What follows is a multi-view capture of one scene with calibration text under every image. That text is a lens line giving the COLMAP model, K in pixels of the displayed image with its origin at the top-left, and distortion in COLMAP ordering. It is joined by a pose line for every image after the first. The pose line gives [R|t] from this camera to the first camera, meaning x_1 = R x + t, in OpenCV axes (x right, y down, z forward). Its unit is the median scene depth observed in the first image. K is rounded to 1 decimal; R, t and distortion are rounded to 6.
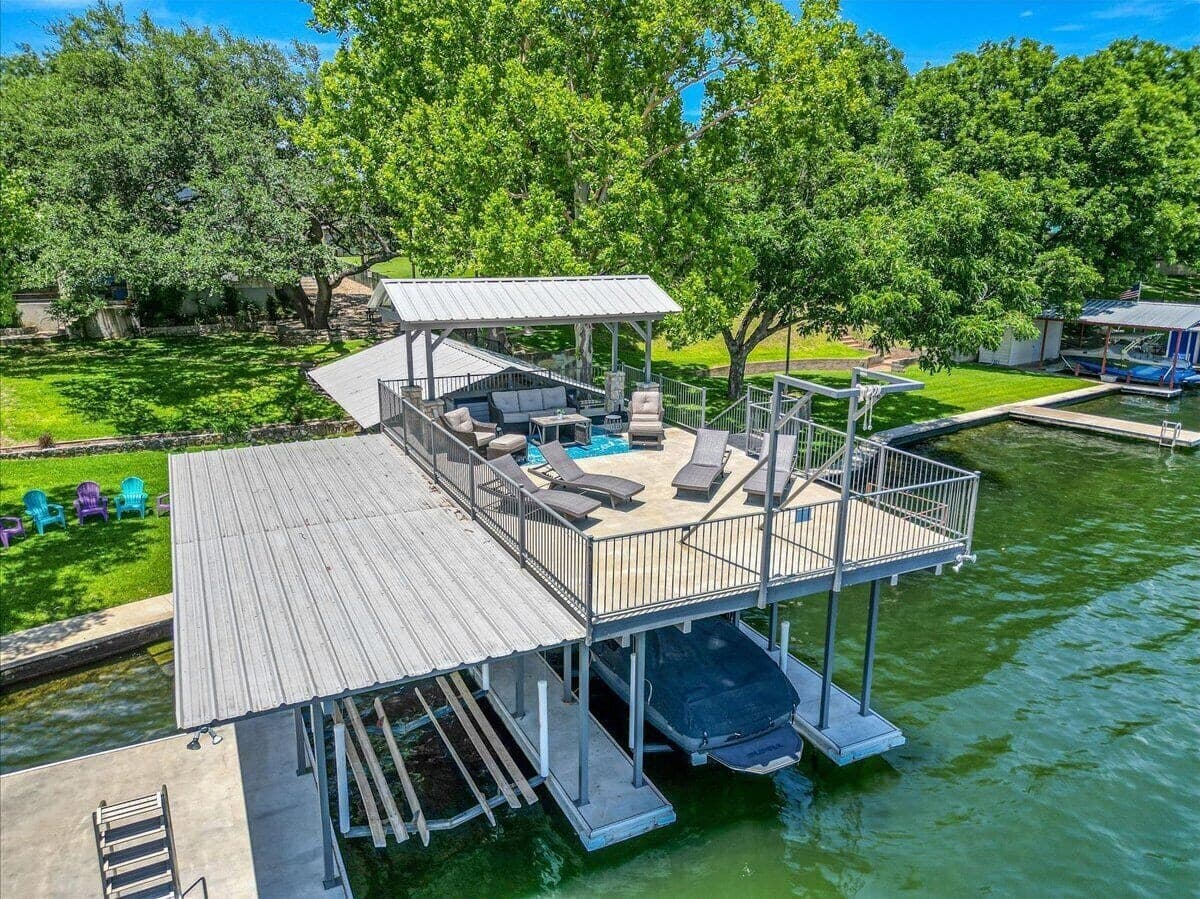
lens RADIAL K [[840.1, 0, 598.3], [0, 840.1, 442.6], [0, 0, 1]] dist [0.006165, -0.000131]
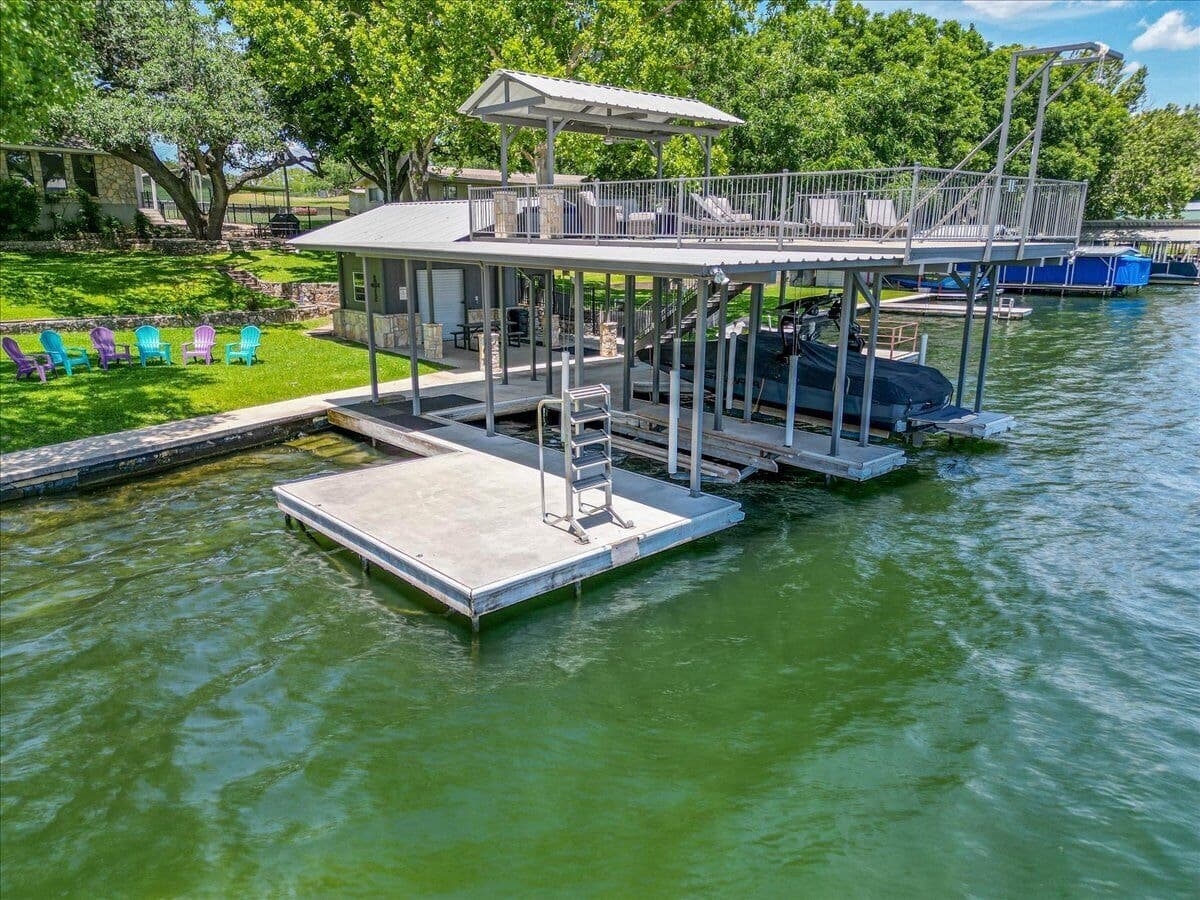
lens RADIAL K [[840.1, 0, 599.8], [0, 840.1, 454.2], [0, 0, 1]] dist [0.006165, -0.000131]
pose [[0.962365, -0.070528, 0.262449, -0.241096], [0.066154, 0.997484, 0.025479, 0.142480], [-0.263586, -0.007158, 0.964609, -0.023720]]
